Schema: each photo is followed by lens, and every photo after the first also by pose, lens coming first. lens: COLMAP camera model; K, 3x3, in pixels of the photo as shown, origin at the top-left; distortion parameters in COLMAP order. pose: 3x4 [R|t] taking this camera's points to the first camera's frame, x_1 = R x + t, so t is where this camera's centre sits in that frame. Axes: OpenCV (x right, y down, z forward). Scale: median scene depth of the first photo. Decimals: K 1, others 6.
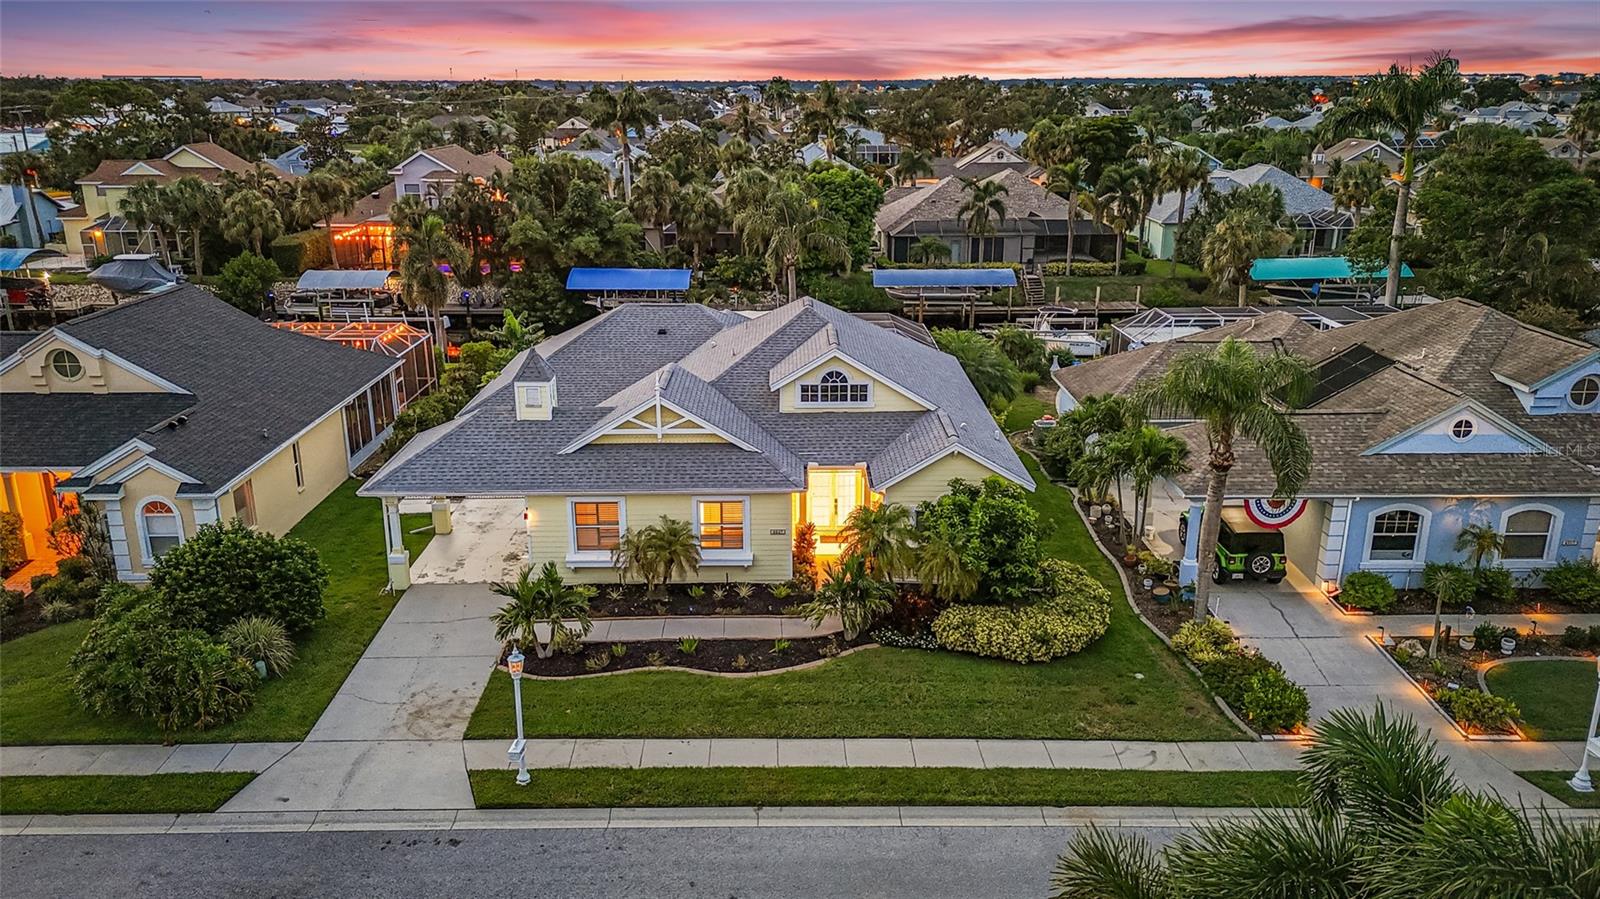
lens RADIAL K [[1169.8, 0, 800.0], [0, 1169.8, 449.5], [0, 0, 1]] dist [0.091969, -0.096027]
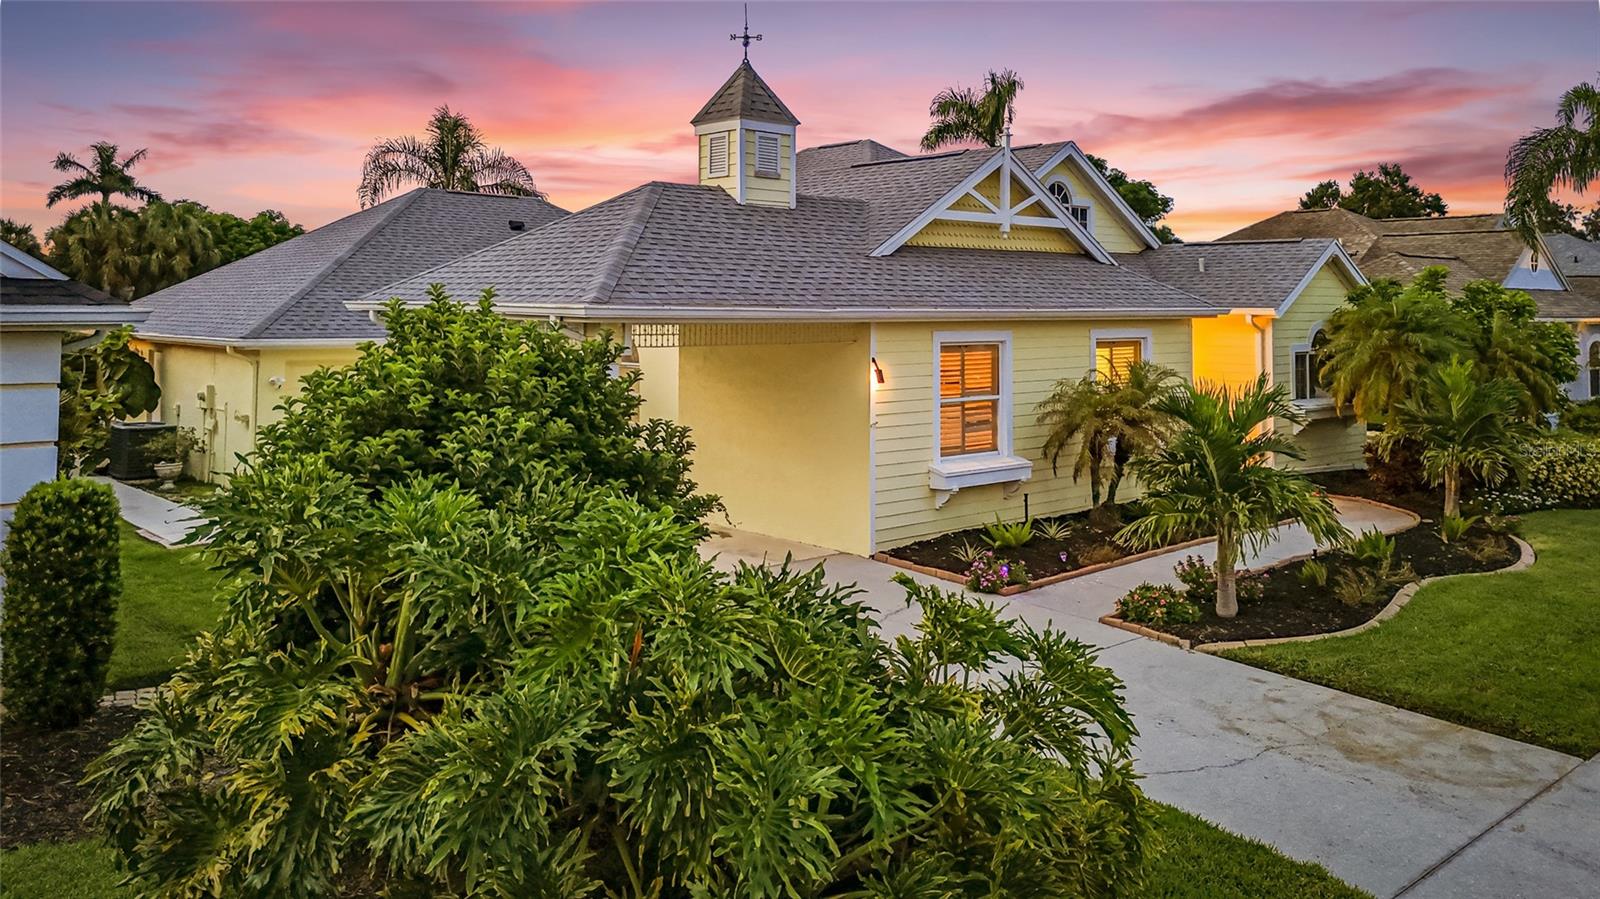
lens RADIAL K [[1213.9, 0, 809.5], [0, 1213.9, 297.3], [0, 0, 1]] dist [0.076203, -0.003762]
pose [[0.744839, 0.008670, 0.667188, -0.552165], [0.191925, 0.954874, -0.226671, 0.125791], [-0.639046, 0.296884, 0.709564, 0.677914]]
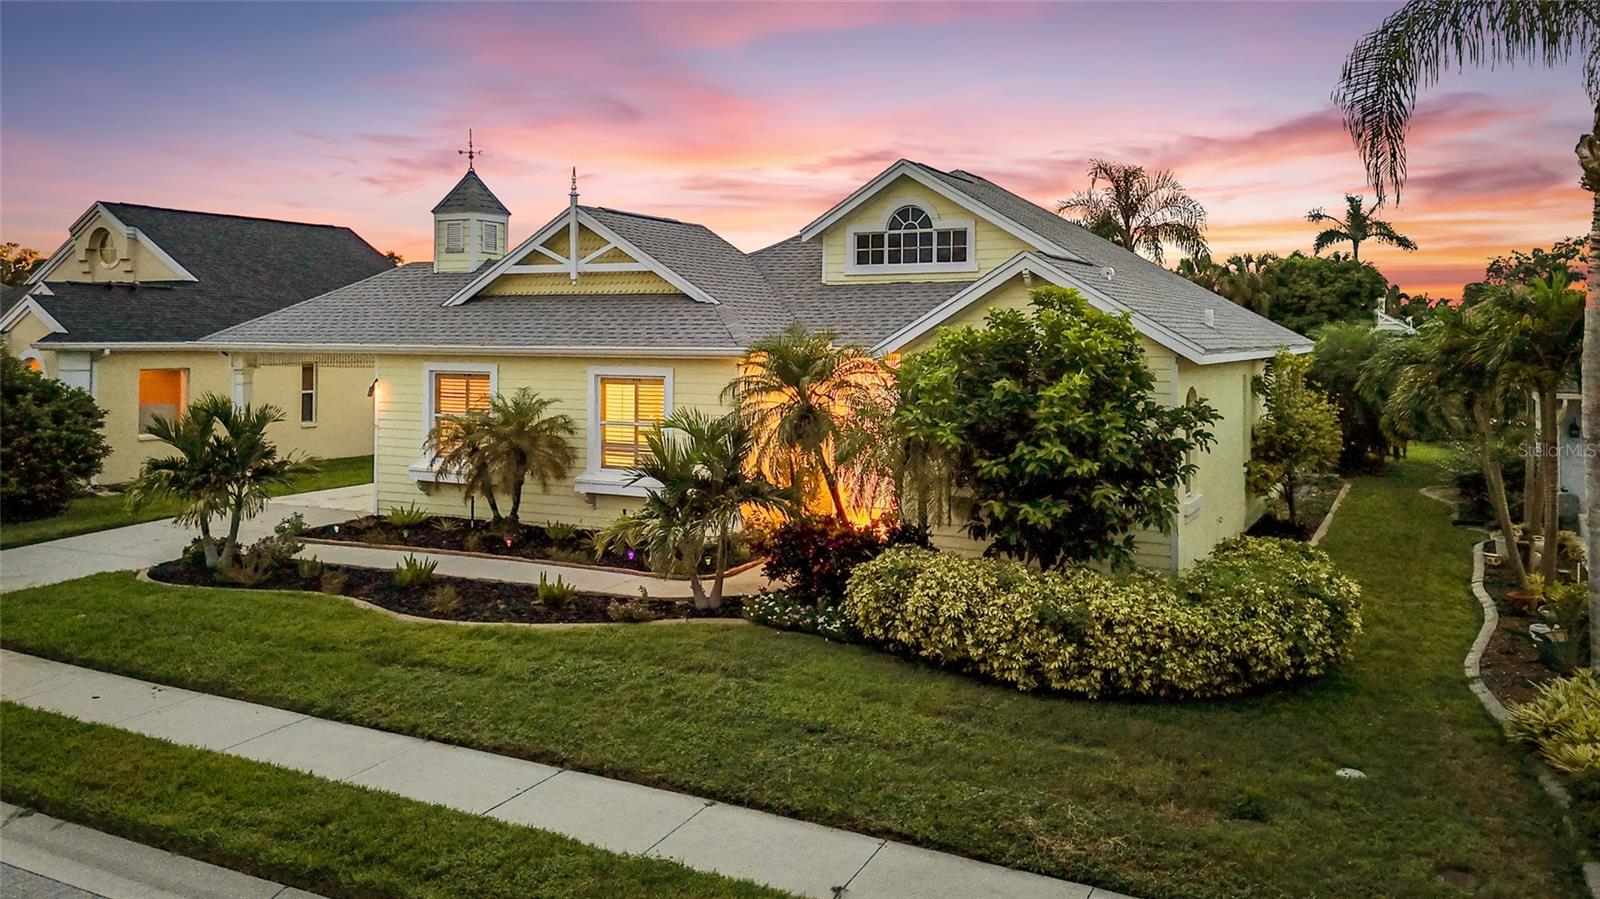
lens RADIAL K [[1207.3, 0, 799.5], [0, 1207.3, 330.7], [0, 0, 1]] dist [0.085424, -0.077598]
pose [[0.883924, 0.003734, -0.467615, 0.276147], [-0.143512, 0.953880, -0.263662, 0.164541], [0.445064, 0.300166, 0.843694, 0.532306]]
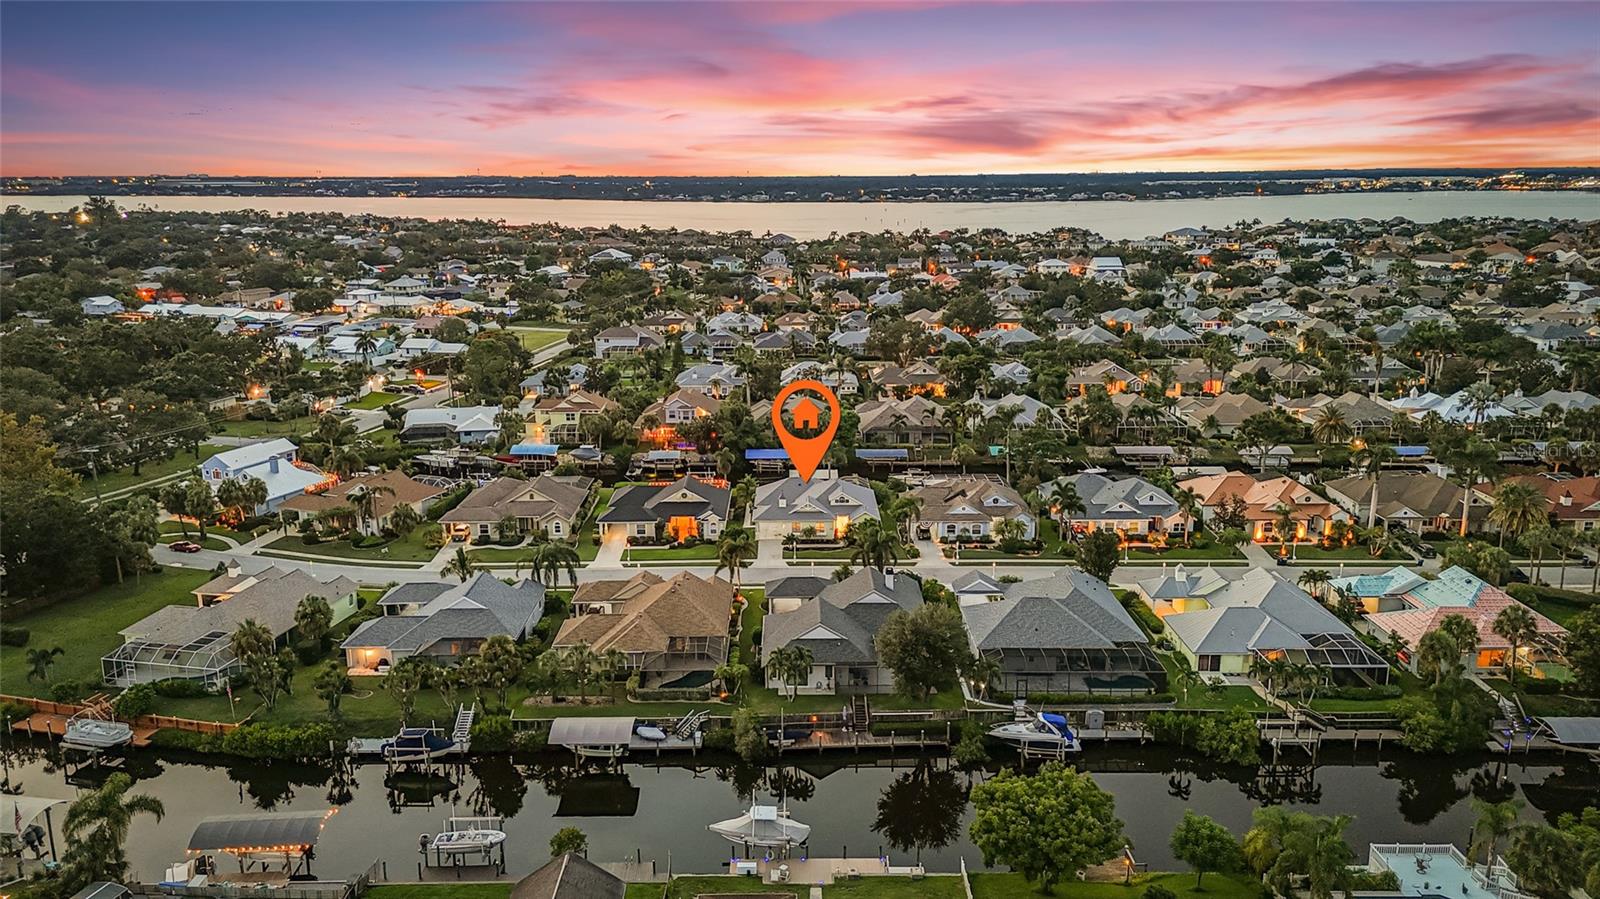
lens RADIAL K [[1158.3, 0, 800.0], [0, 1158.3, 449.5], [0, 0, 1]] dist [0.102090, -0.098021]
pose [[0.999983, -0.001103, -0.005661, -0.126936], [0.000716, 0.997687, -0.067979, 0.068594], [0.005723, 0.067973, 0.997671, -4.097058]]
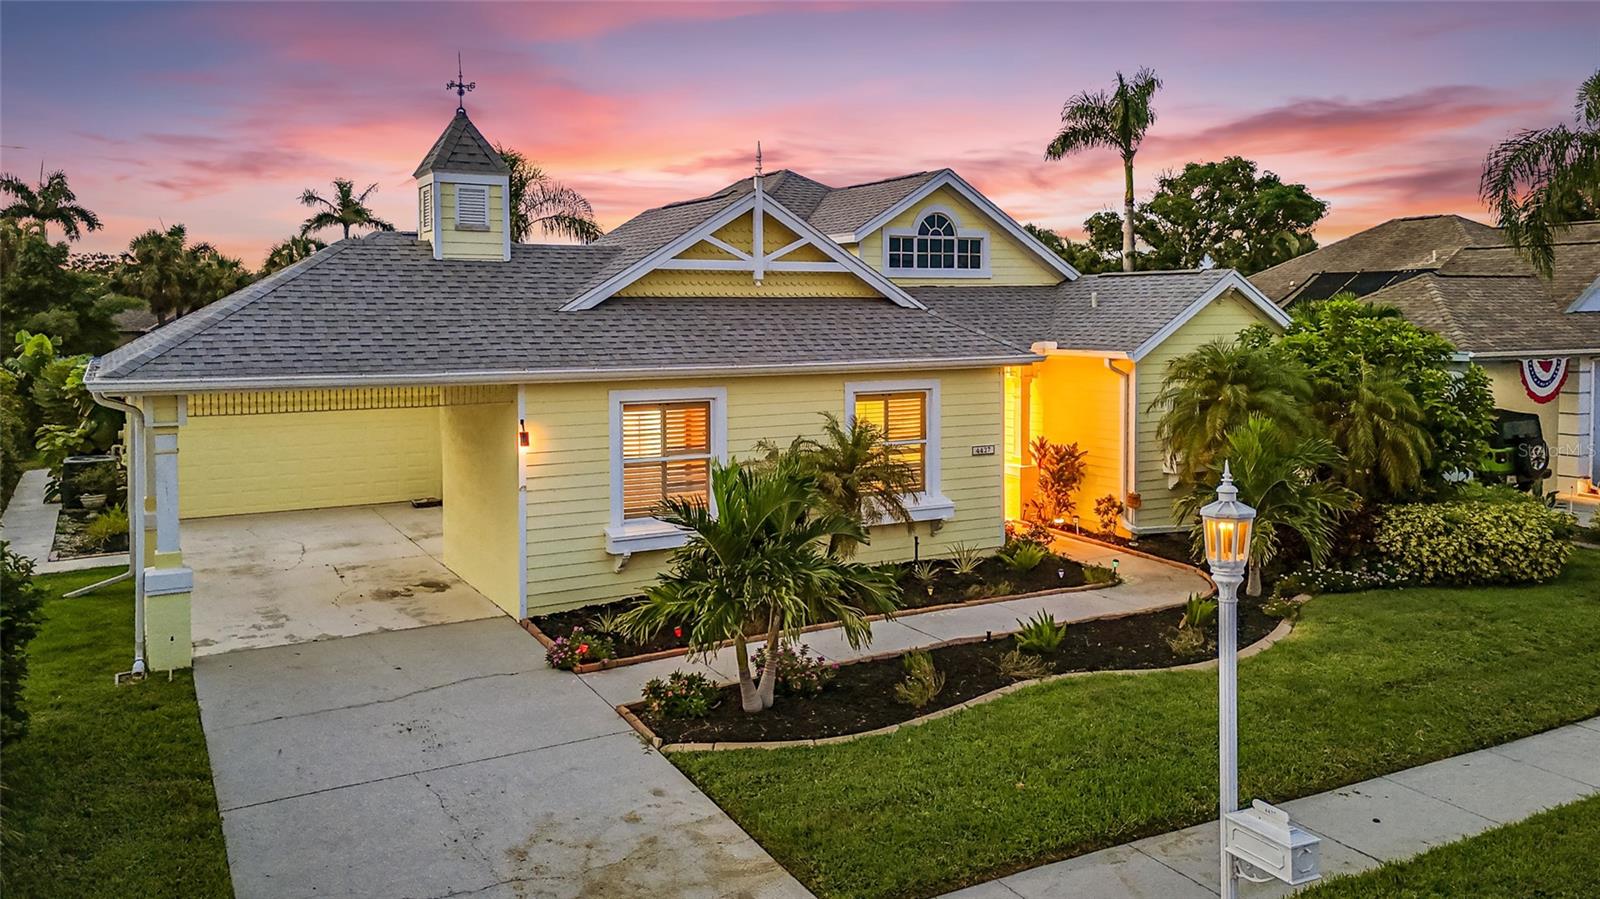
lens RADIAL K [[1202.5, 0, 794.9], [0, 1202.5, 370.2], [0, 0, 1]] dist [0.085305, -0.085942]
pose [[0.879434, -0.026541, 0.475280, -0.352104], [0.144536, 0.966195, -0.213486, 0.139877], [-0.453547, 0.256442, 0.853541, 0.566298]]
